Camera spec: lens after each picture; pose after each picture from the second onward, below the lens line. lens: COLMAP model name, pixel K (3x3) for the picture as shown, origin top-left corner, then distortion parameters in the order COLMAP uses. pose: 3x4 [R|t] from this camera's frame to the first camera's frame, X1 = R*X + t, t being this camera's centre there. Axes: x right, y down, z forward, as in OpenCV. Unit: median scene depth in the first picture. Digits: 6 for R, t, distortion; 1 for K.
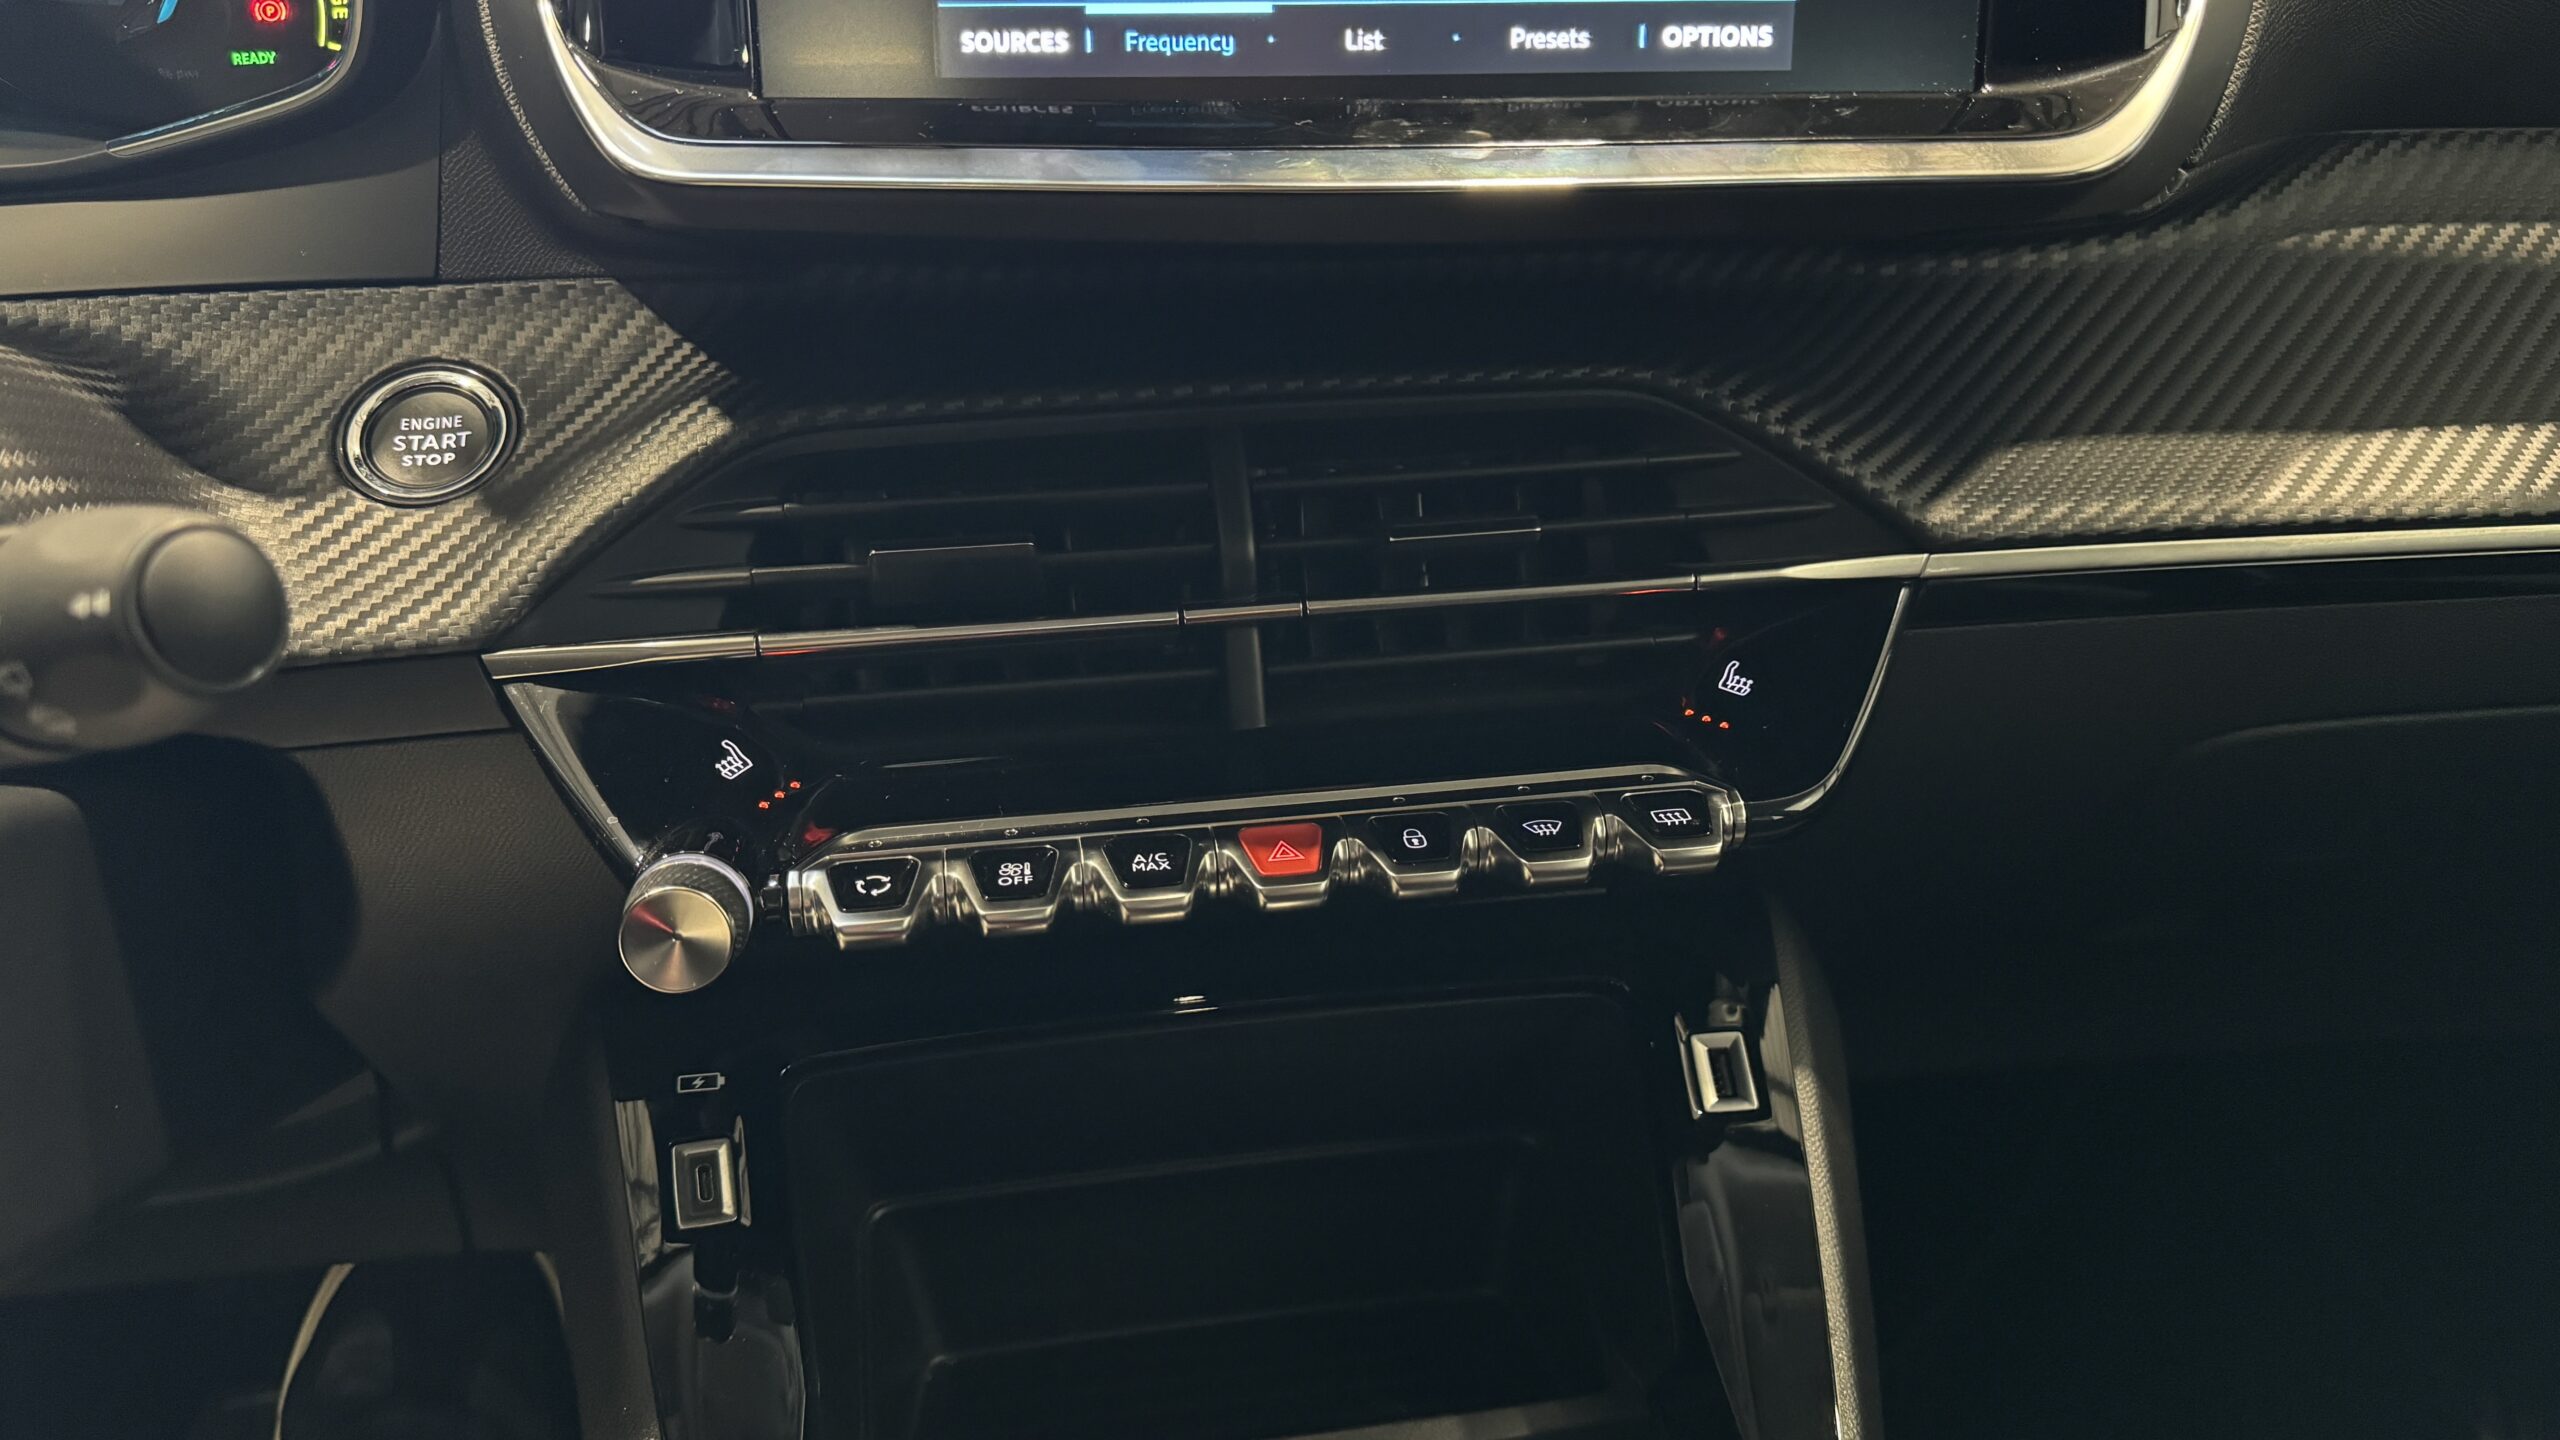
lens RADIAL K [[1918.8, 0, 1293.4], [0, 1918.8, 735.1], [0, 0, 1]] dist [0.048303, -0.071337]
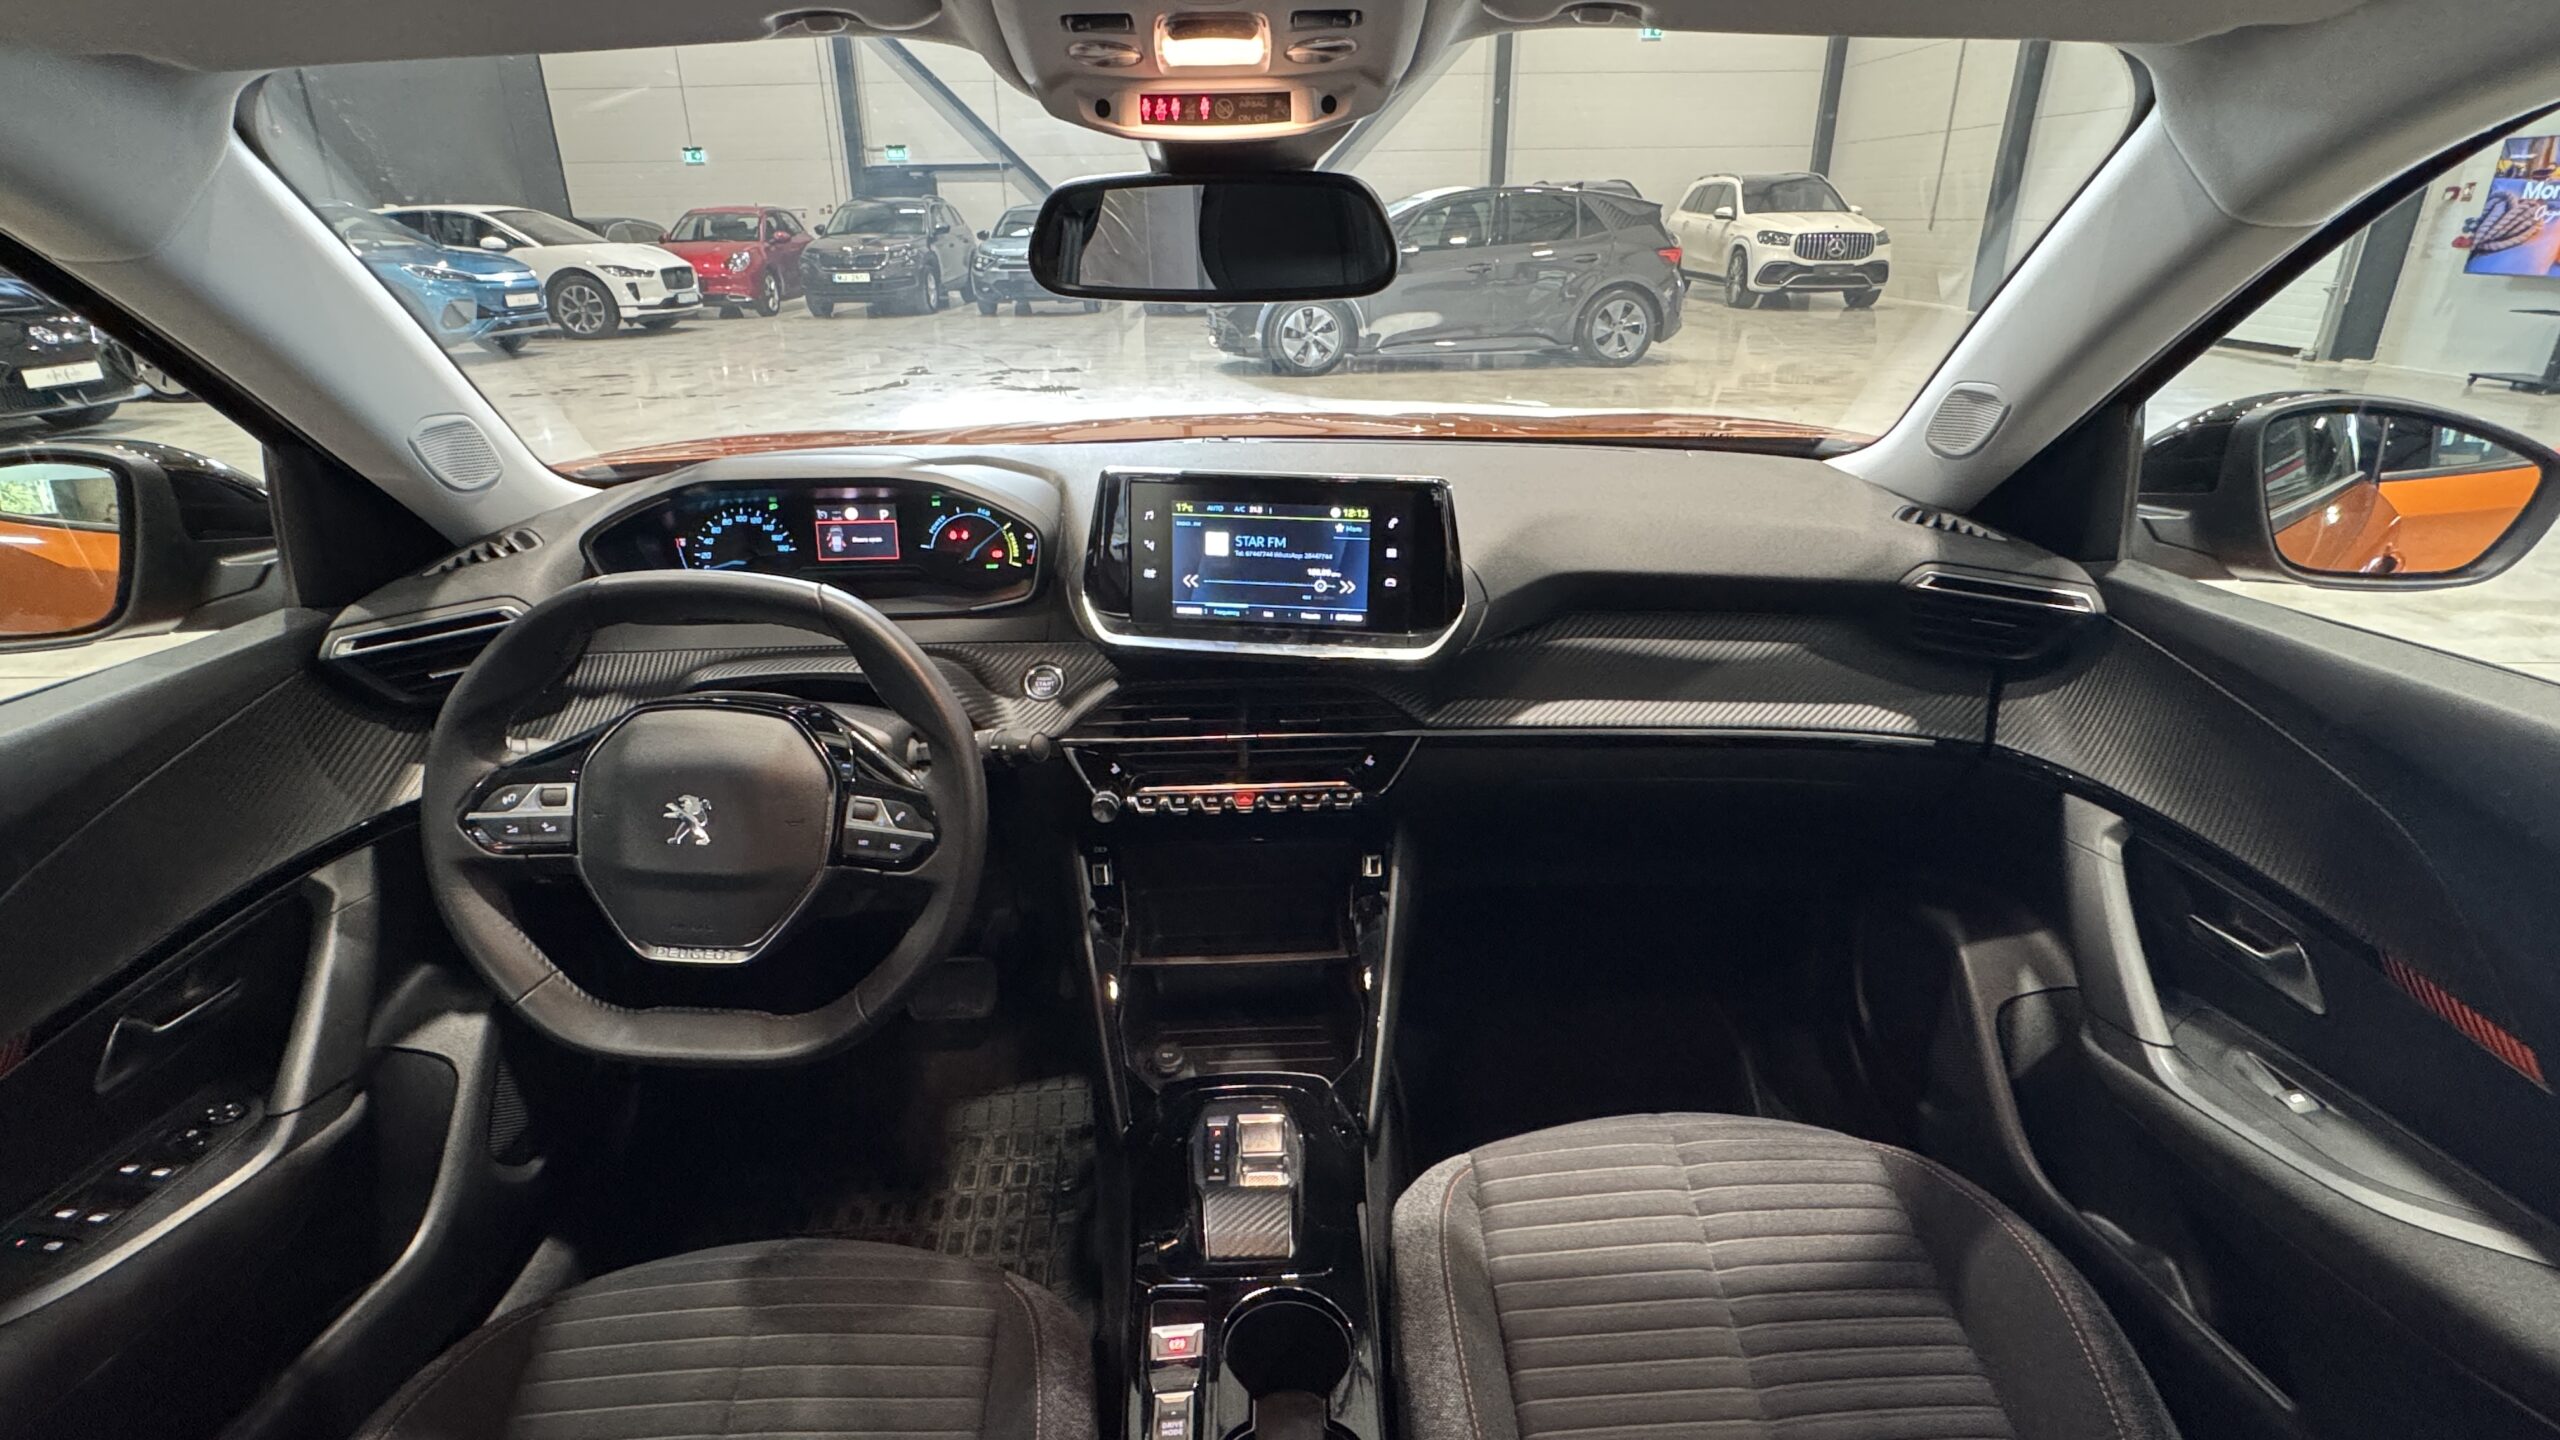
lens RADIAL K [[1219.3, 0, 1264.5], [0, 1219.3, 711.9], [0, 0, 1]] dist [0.012285, -0.001714]
pose [[0.992197, 0.051197, -0.113681, 0.300337], [-0.051331, 0.998680, 0.001758, -0.122501], [0.113621, 0.004091, 0.993516, -1.477935]]
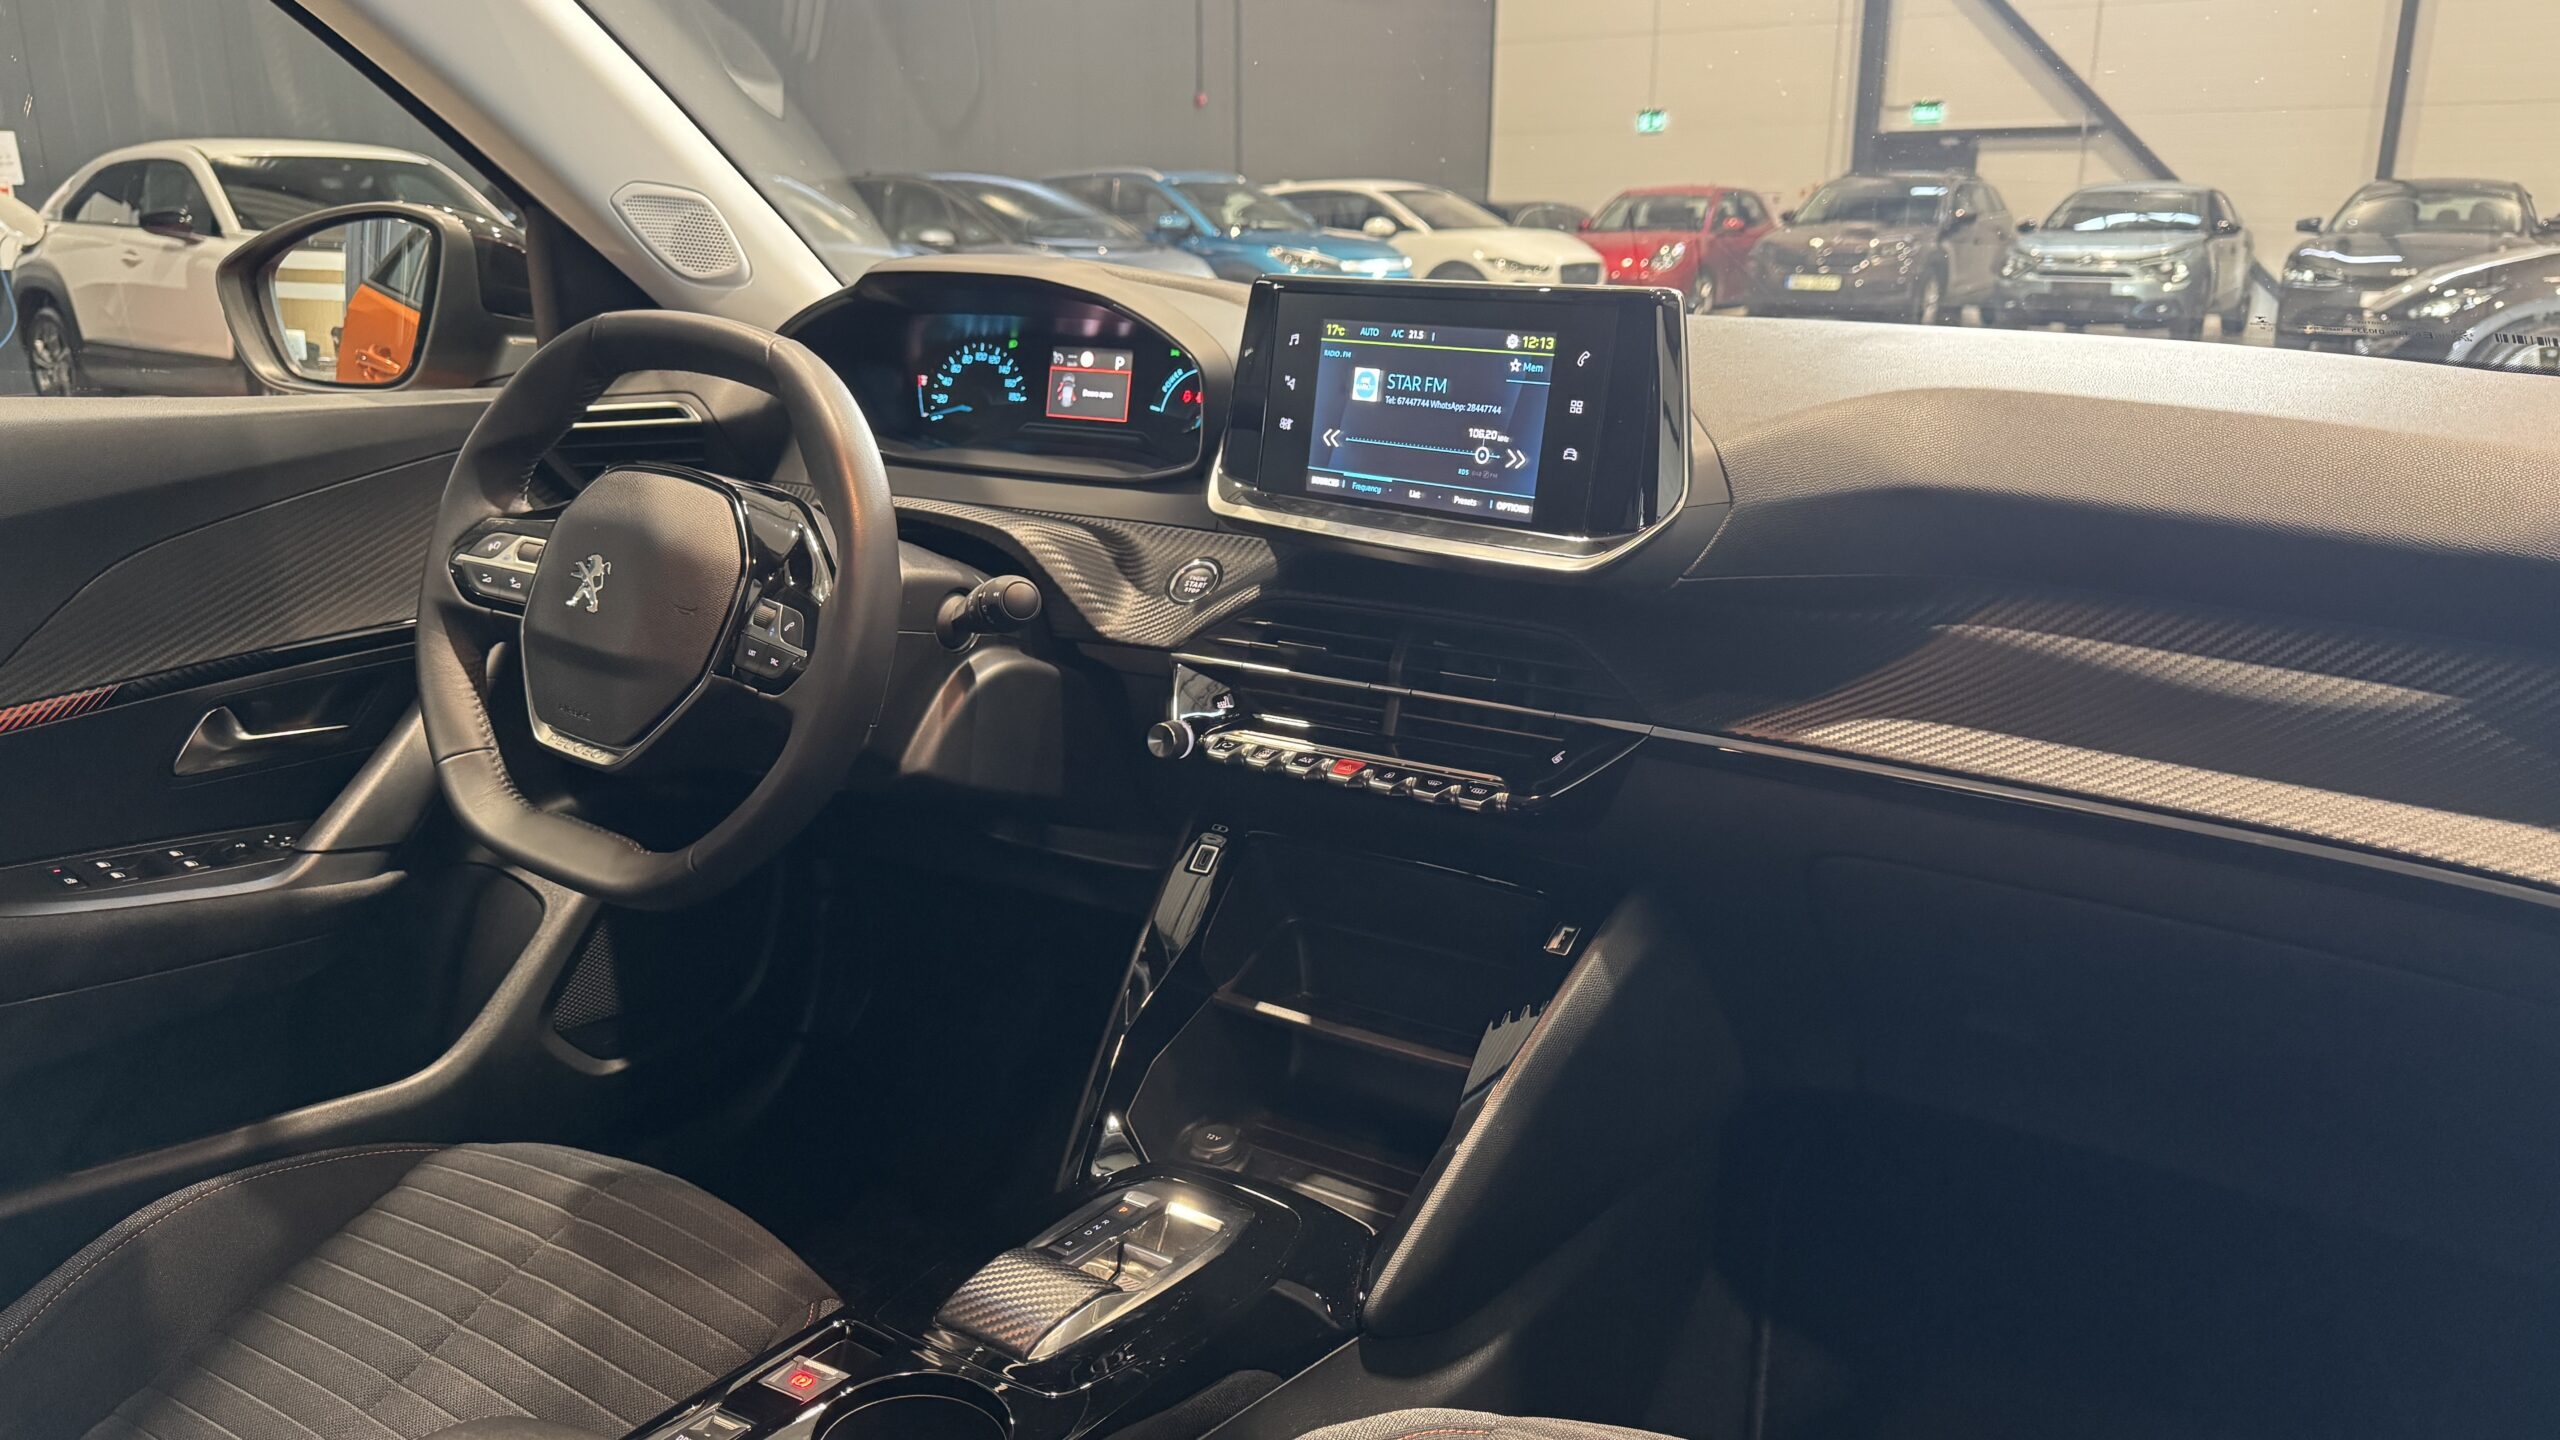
lens RADIAL K [[1834.4, 0, 1284.7], [0, 1834.4, 709.5], [0, 0, 1]] dist [0.040743, -0.048238]
pose [[0.742372, 0.189630, -0.642592, 1.466510], [-0.267708, 0.963175, -0.025043, 0.061875], [0.614179, 0.190618, 0.765799, -0.993905]]
